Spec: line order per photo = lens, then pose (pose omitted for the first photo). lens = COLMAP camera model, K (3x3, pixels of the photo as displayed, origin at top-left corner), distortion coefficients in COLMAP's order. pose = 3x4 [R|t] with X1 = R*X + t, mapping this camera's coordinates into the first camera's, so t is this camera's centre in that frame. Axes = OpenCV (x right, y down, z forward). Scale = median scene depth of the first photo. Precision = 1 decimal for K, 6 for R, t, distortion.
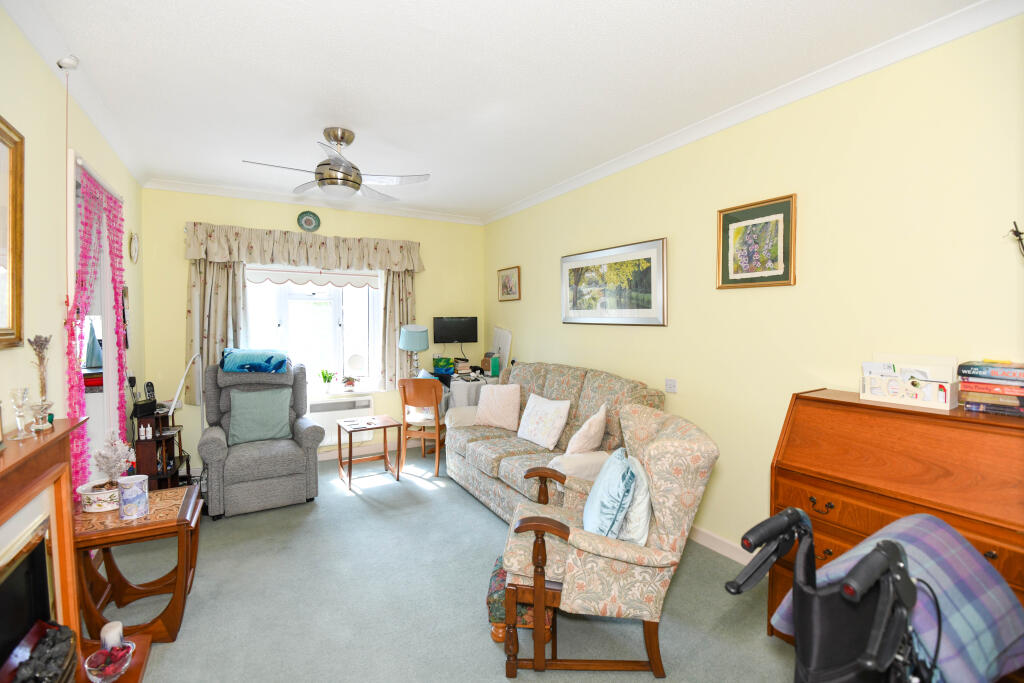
lens RADIAL K [[454.0, 0, 512.0], [0, 454.0, 341.5], [0, 0, 1]] dist [-0.000483, -0.000094]
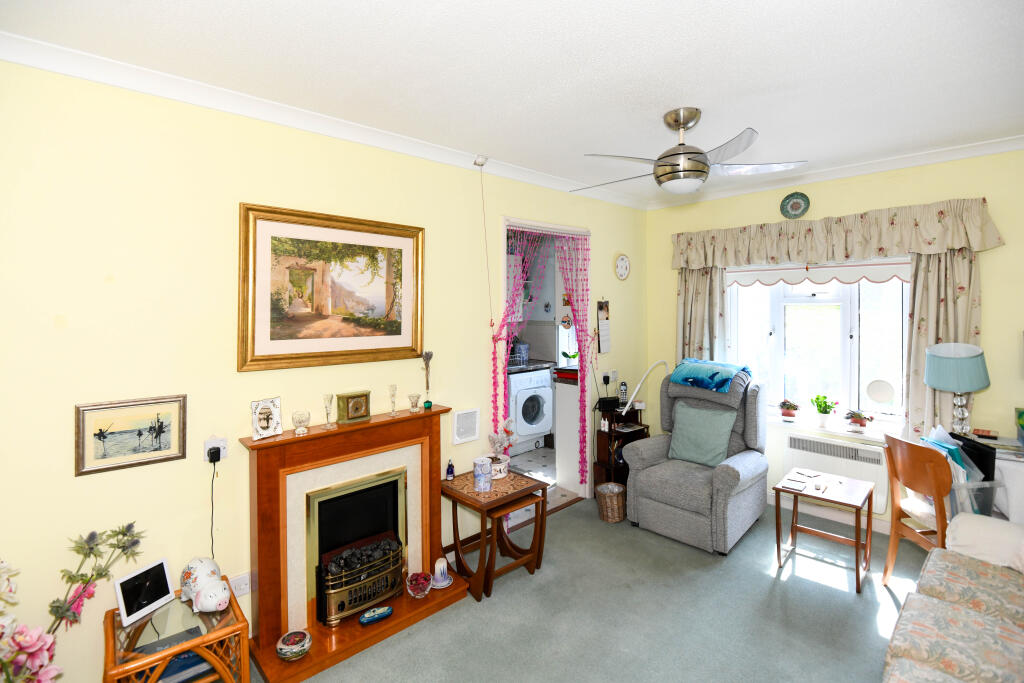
lens RADIAL K [[485.3, 0, 511.2], [0, 485.3, 312.2], [0, 0, 1]] dist [-0.001042, -0.000227]
pose [[0.240558, 0.007227, -0.970608, 0.298495], [-0.037380, 0.999299, -0.001824, -0.068491], [0.969915, 0.036720, 0.240659, 0.379779]]
